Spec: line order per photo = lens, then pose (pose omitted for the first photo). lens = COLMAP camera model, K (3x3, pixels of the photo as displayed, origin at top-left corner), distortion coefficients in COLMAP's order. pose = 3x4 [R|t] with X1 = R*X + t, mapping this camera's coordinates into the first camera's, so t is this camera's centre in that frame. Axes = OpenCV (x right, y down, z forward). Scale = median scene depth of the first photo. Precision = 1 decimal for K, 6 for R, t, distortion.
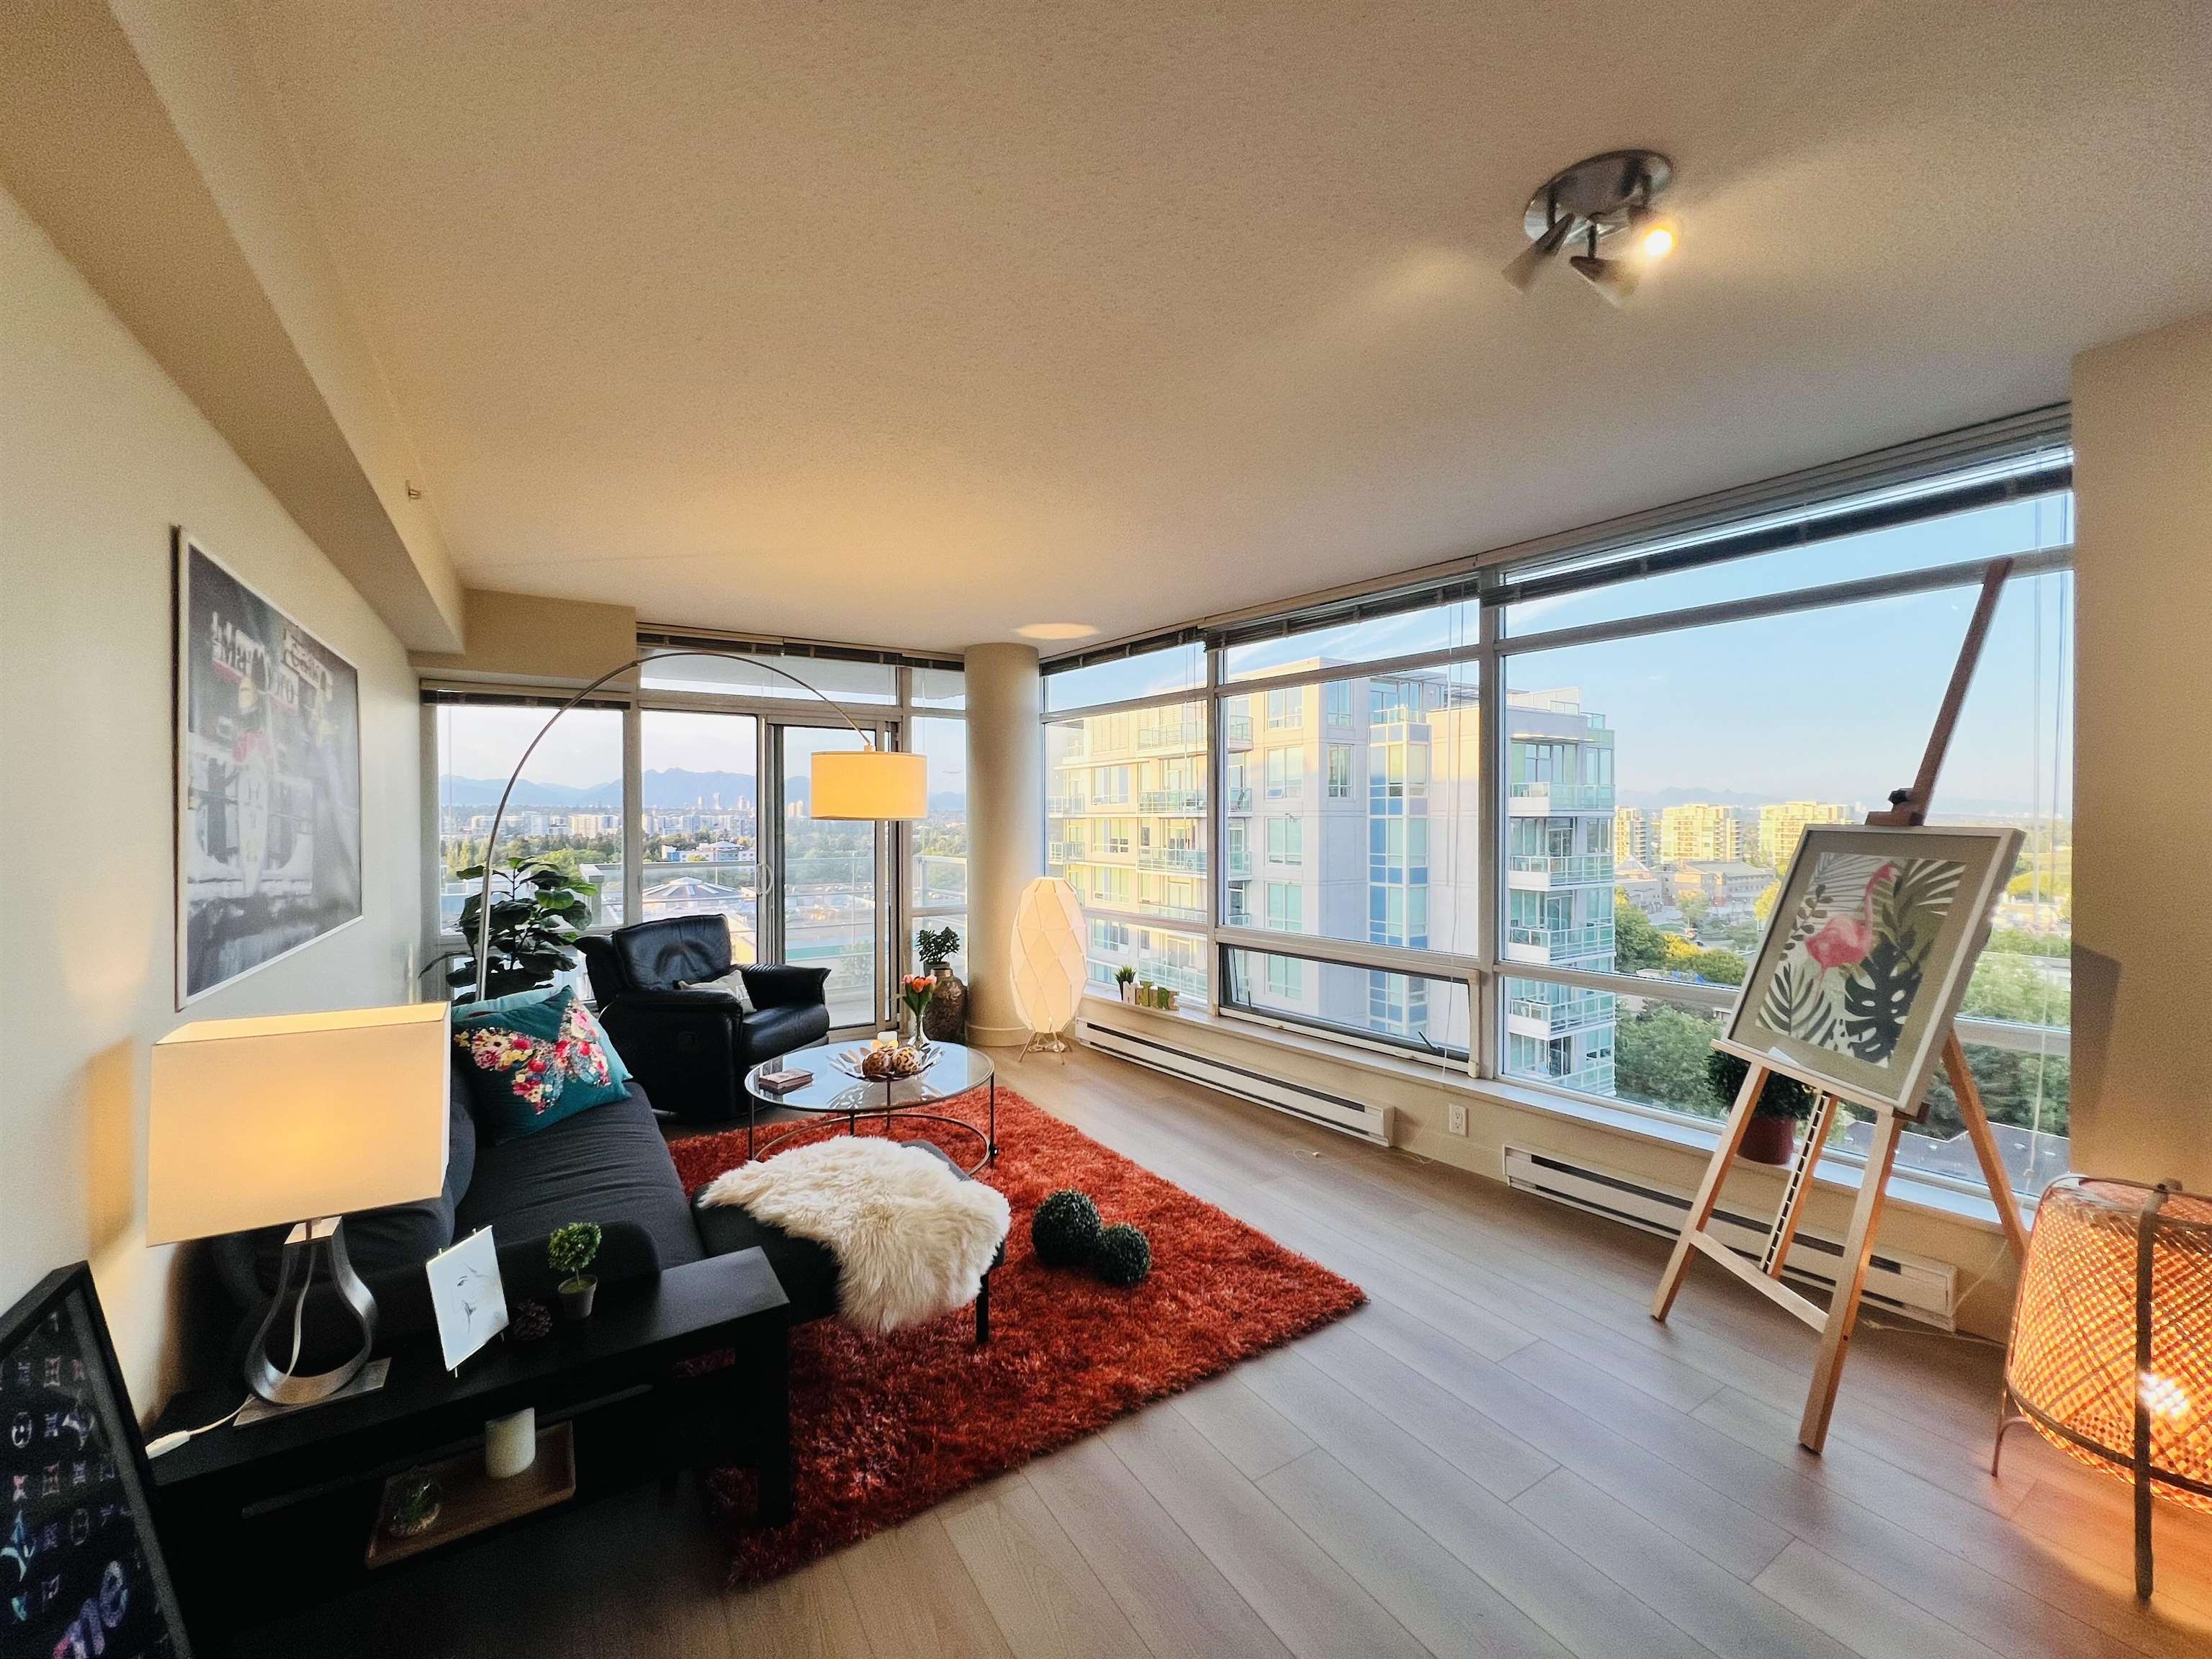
lens RADIAL K [[897.5, 0, 1106.0], [0, 897.5, 829.5], [0, 0, 1]] dist [0.001413, -0.000079]
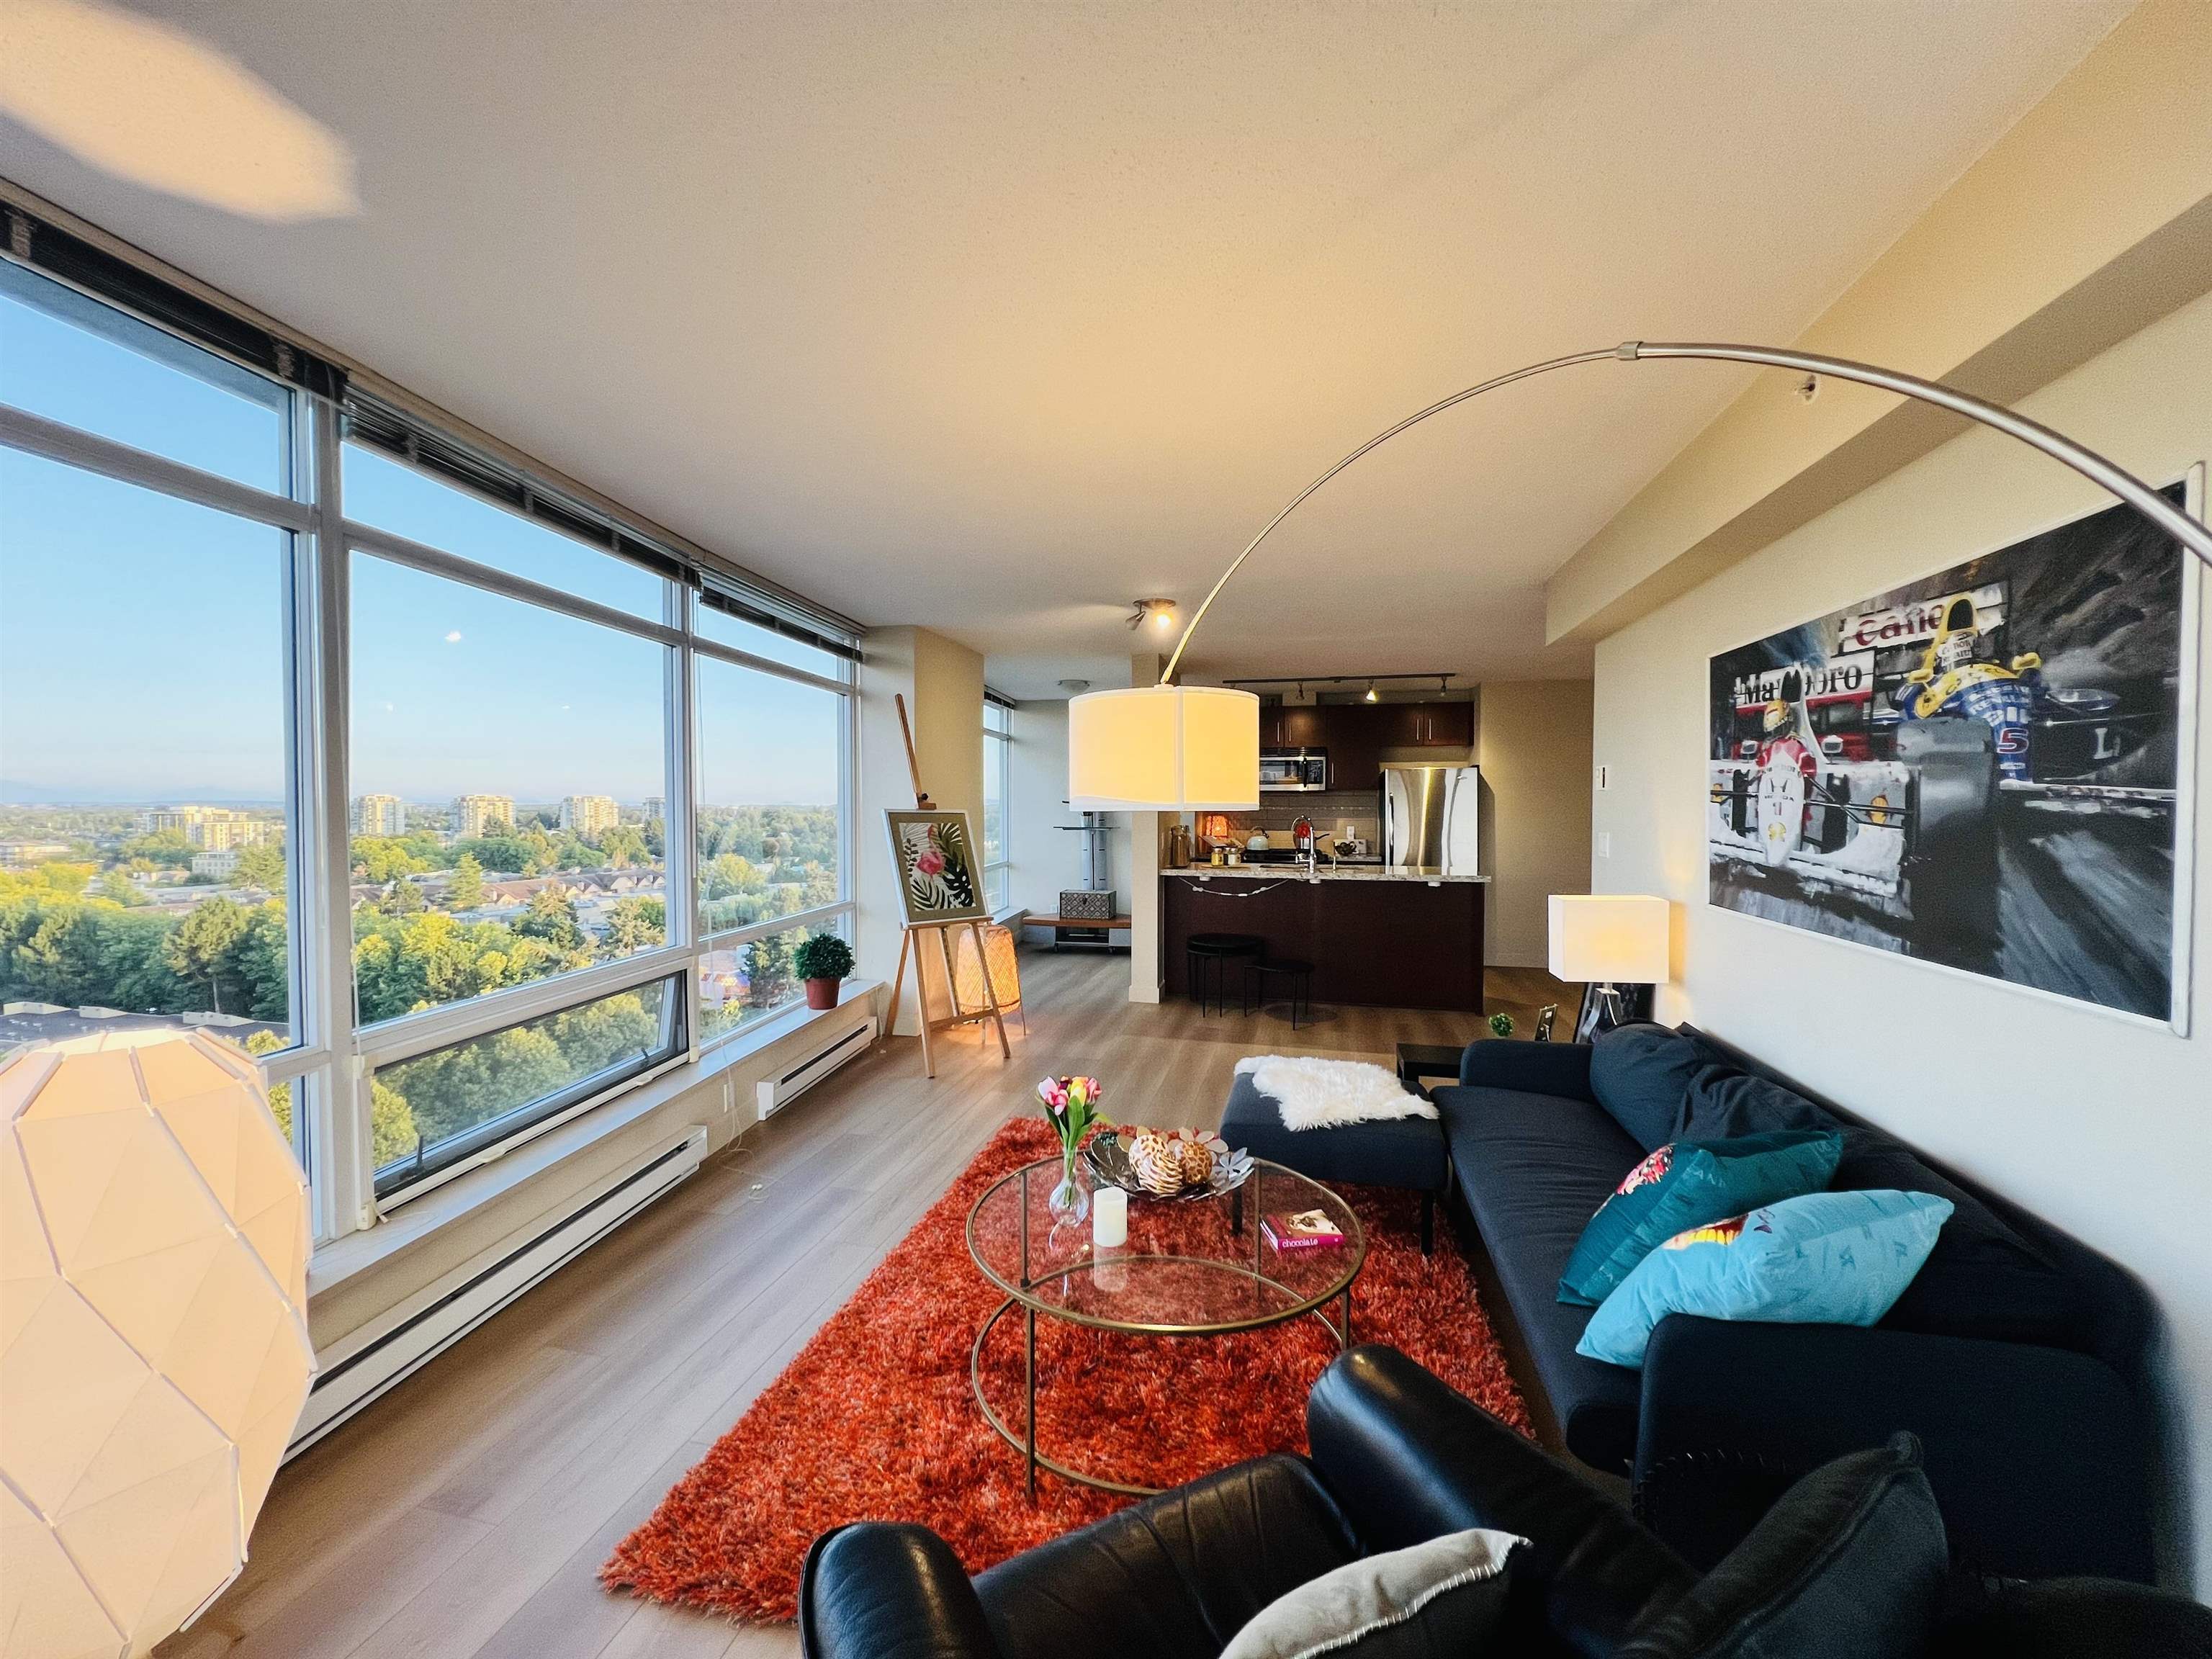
lens RADIAL K [[835.5, 0, 1106.0], [0, 835.5, 829.5], [0, 0, 1]] dist [0.000246, 0.000013]
pose [[-0.693338, -0.020036, 0.720334, -0.601833], [0.009450, 0.999275, 0.036890, -0.018012], [-0.720550, 0.032384, -0.692646, 1.329168]]
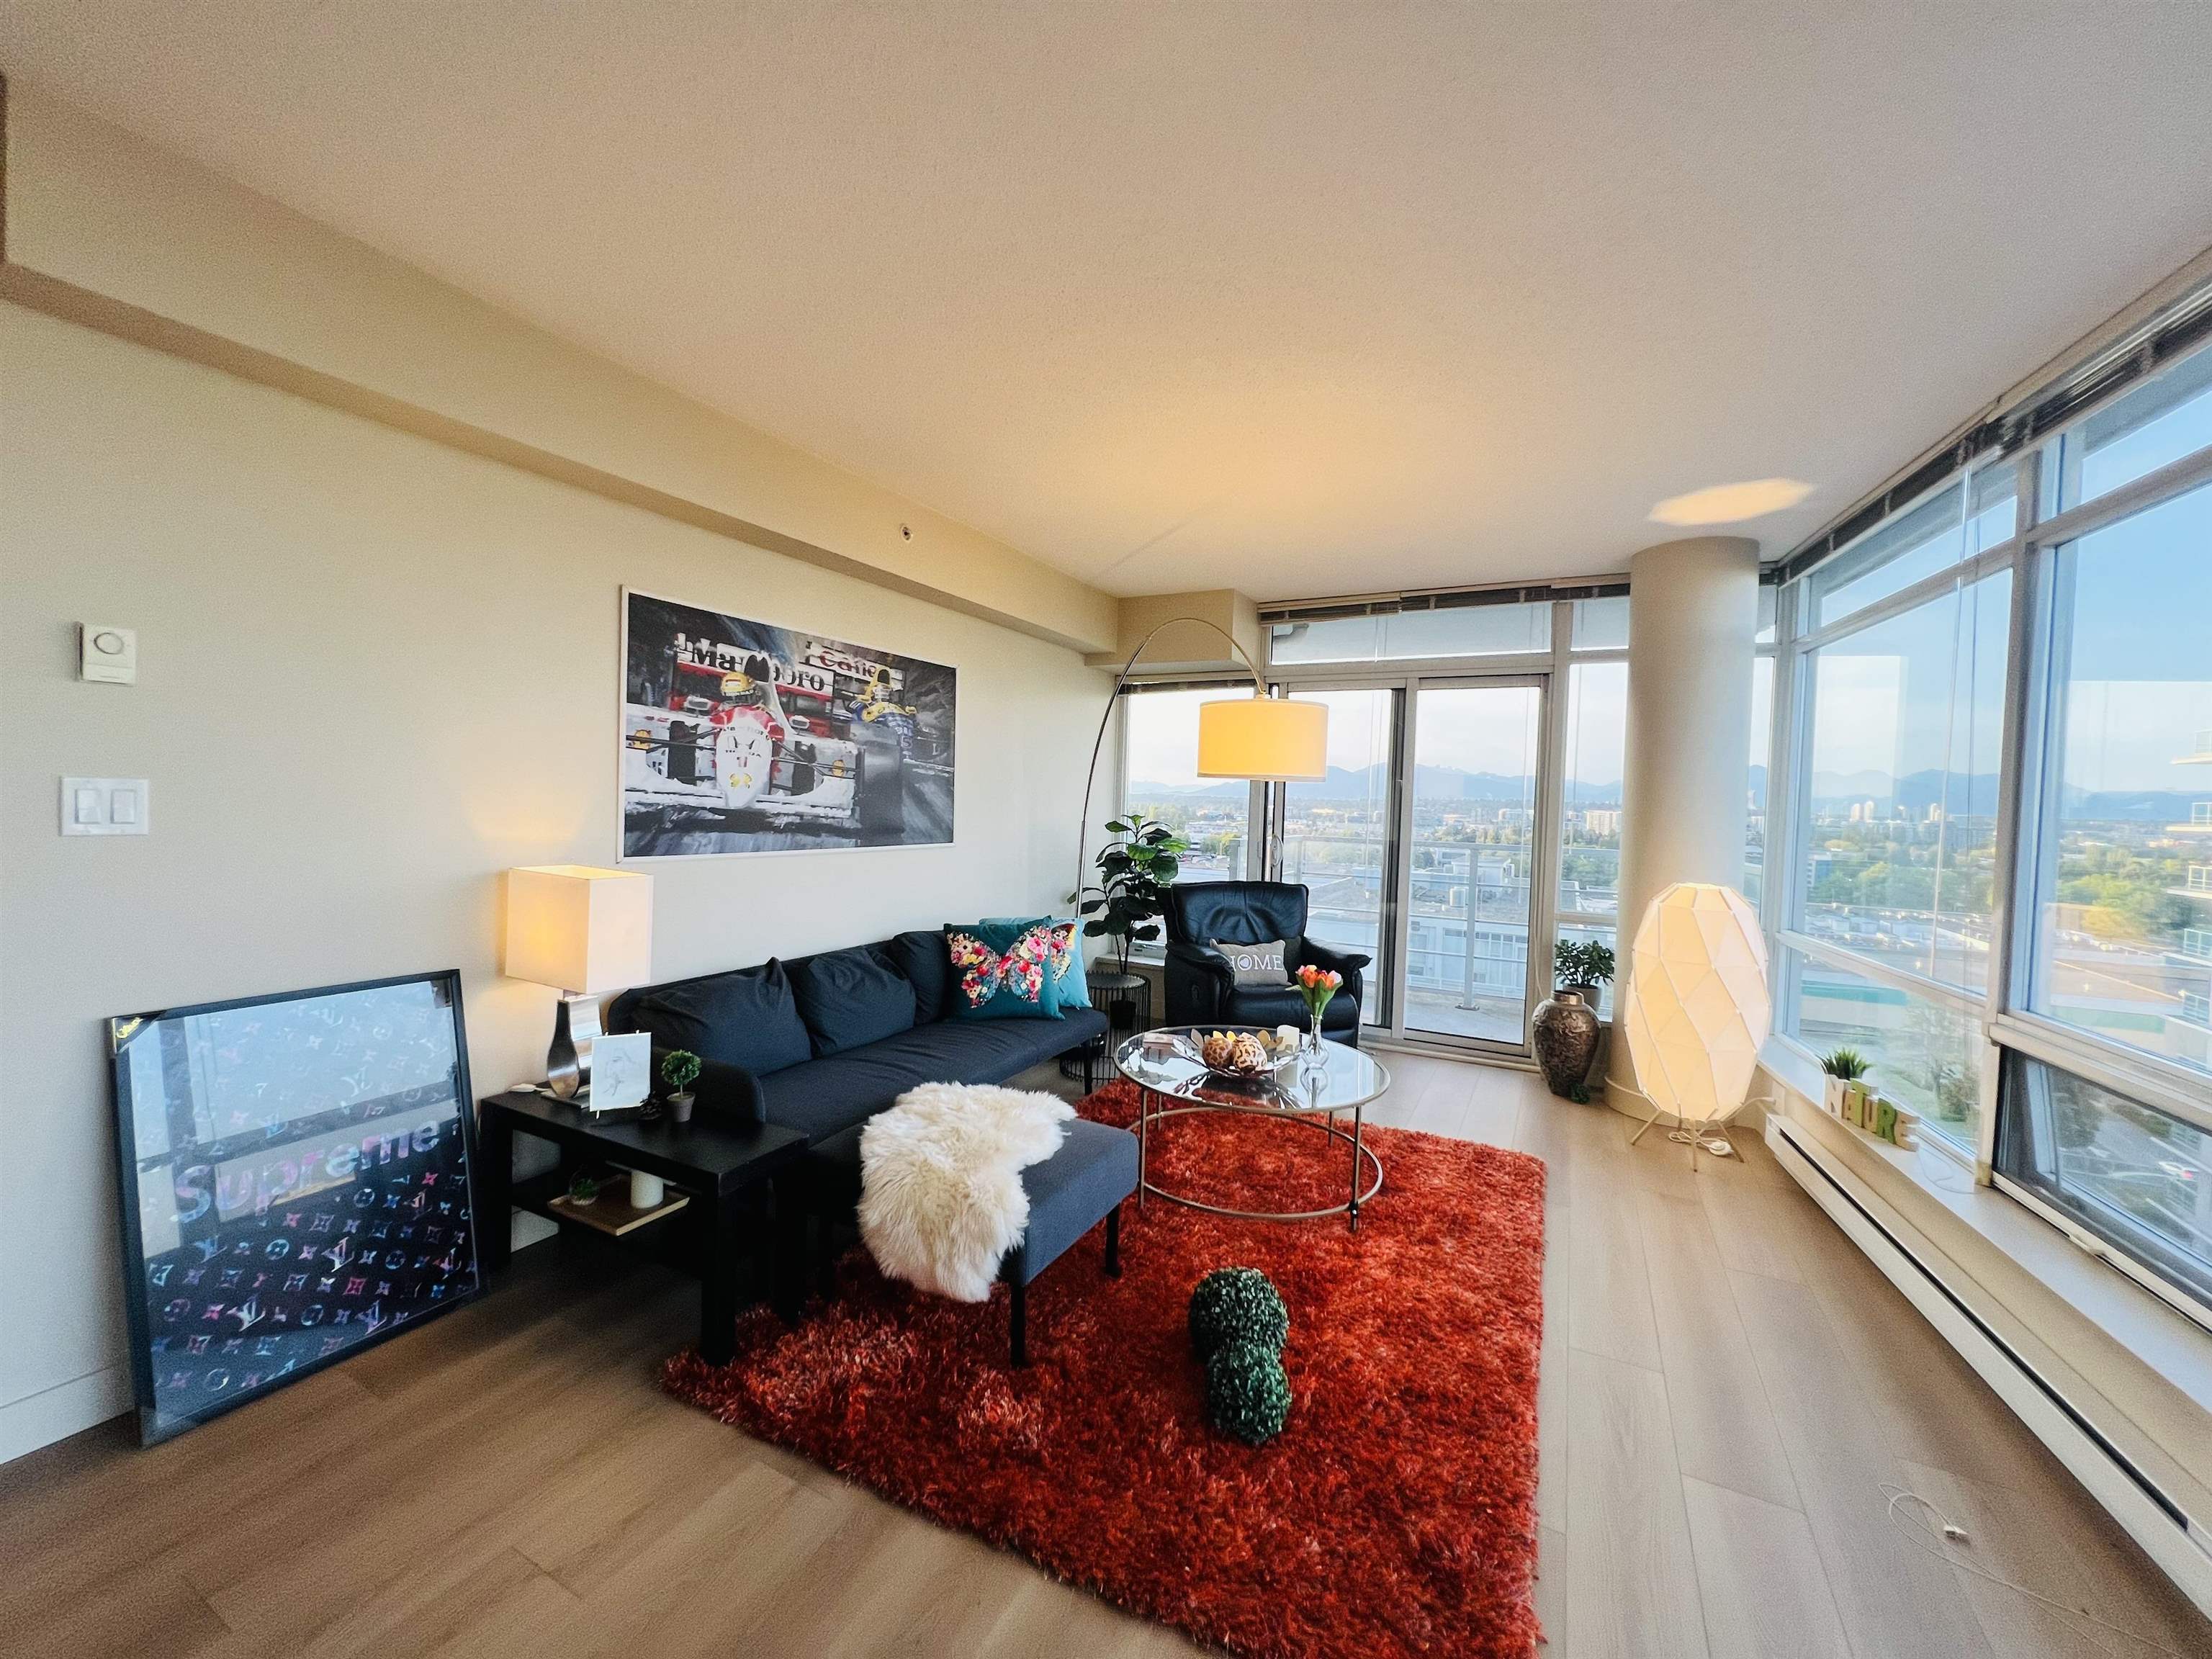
lens RADIAL K [[897.5, 0, 1106.0], [0, 897.5, 829.5], [0, 0, 1]] dist [0.001413, -0.000079]
pose [[0.491669, 0.046278, -0.869551, 0.406613], [-0.044477, 0.998618, 0.027999, 0.019041], [0.869645, 0.024909, 0.493048, 0.408079]]
